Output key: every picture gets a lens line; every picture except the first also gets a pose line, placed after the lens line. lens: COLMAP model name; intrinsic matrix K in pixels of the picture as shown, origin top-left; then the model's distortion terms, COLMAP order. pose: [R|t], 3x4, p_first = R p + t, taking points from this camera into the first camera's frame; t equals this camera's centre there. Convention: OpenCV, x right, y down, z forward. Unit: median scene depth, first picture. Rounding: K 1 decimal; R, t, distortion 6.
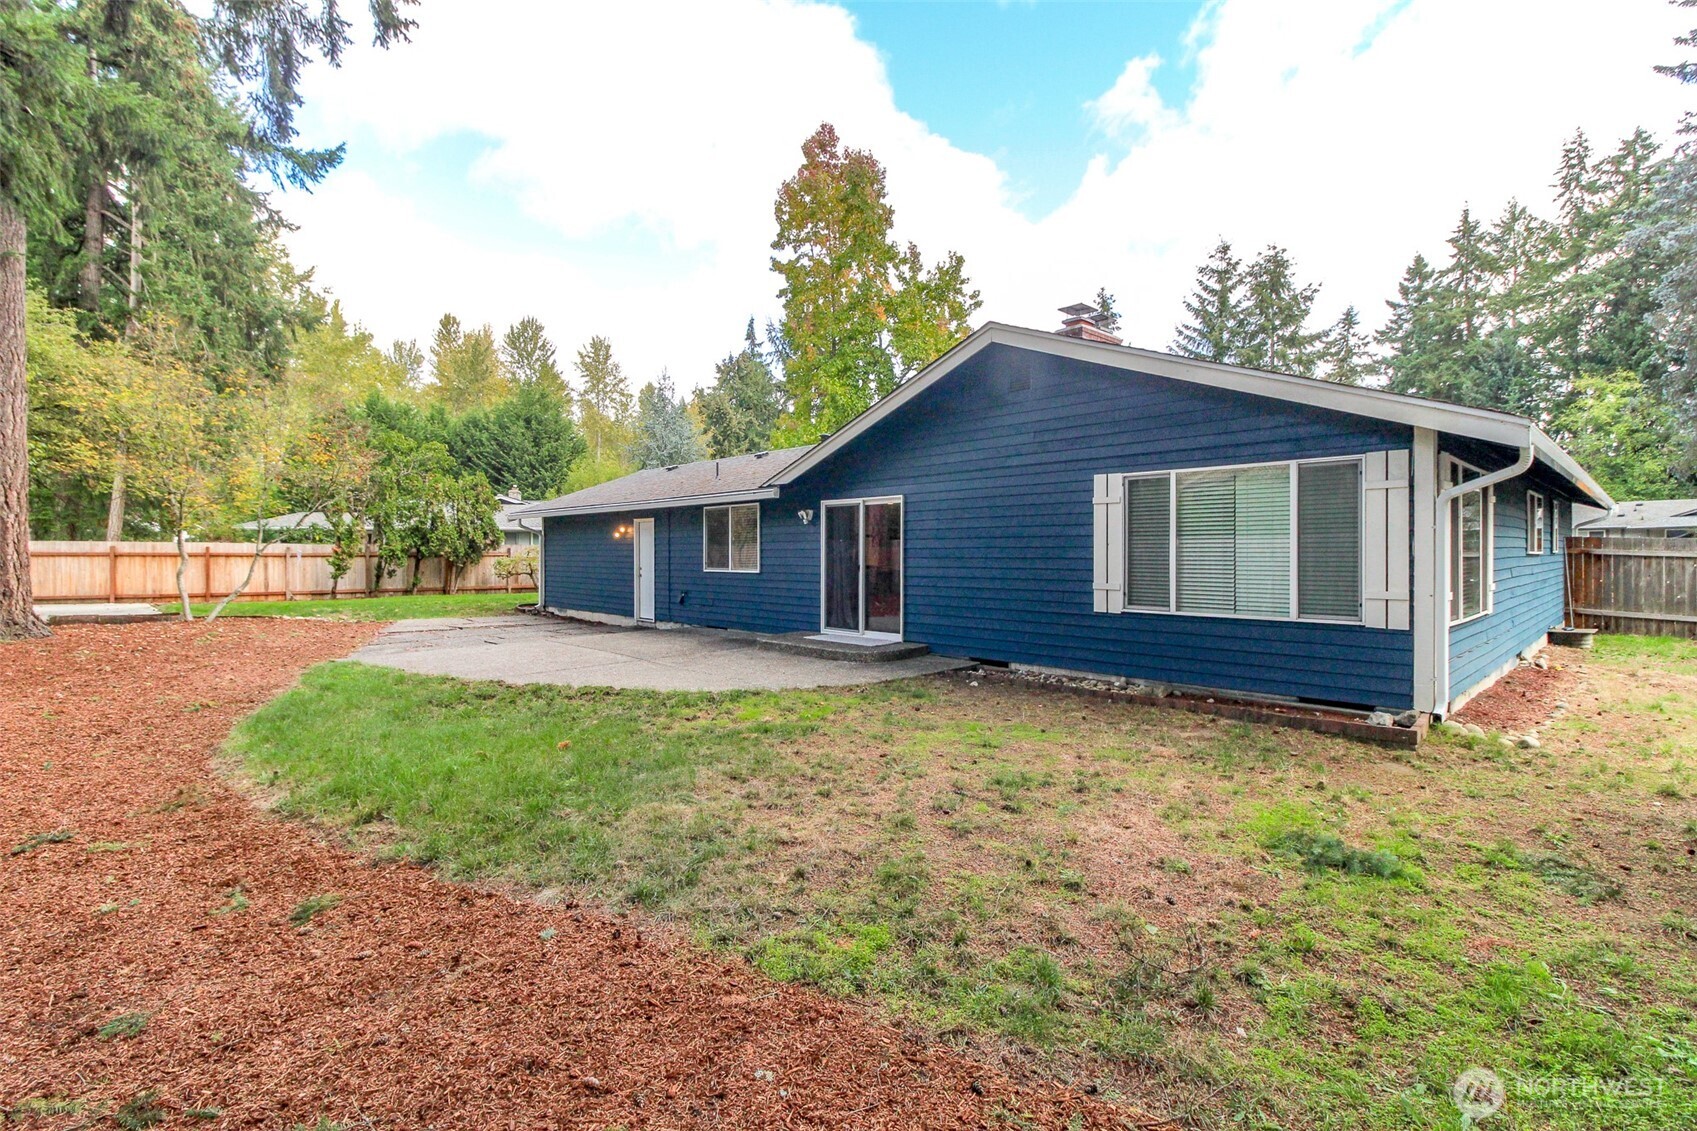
lens RADIAL K [[775.9, 0, 848.3], [0, 775.9, 560.5], [0, 0, 1]] dist [-0.002728, -0.000983]
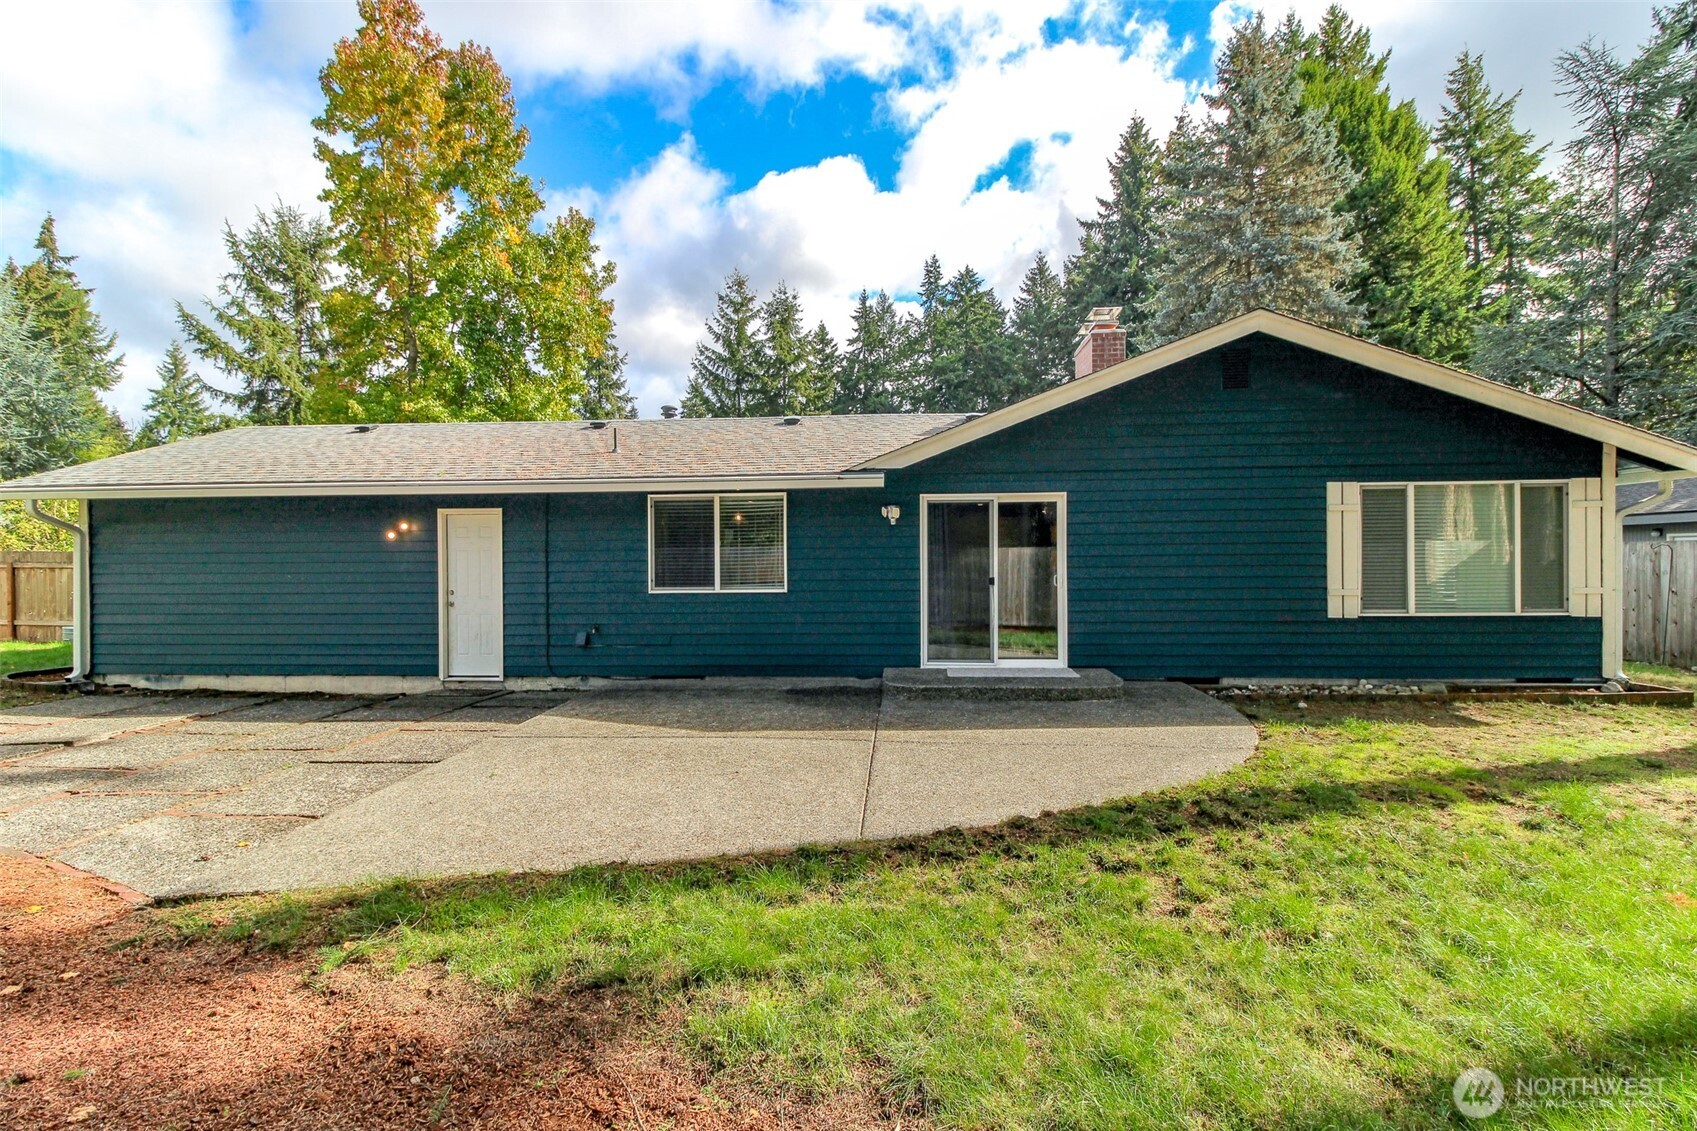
lens RADIAL K [[759.2, 0, 850.0], [0, 759.2, 565.2], [0, 0, 1]] dist [0.025581, -0.018377]
pose [[0.739701, -0.010370, 0.672856, -0.491943], [0.014265, 0.999898, -0.000273, -0.006900], [-0.672785, 0.009800, 0.739773, 0.410555]]
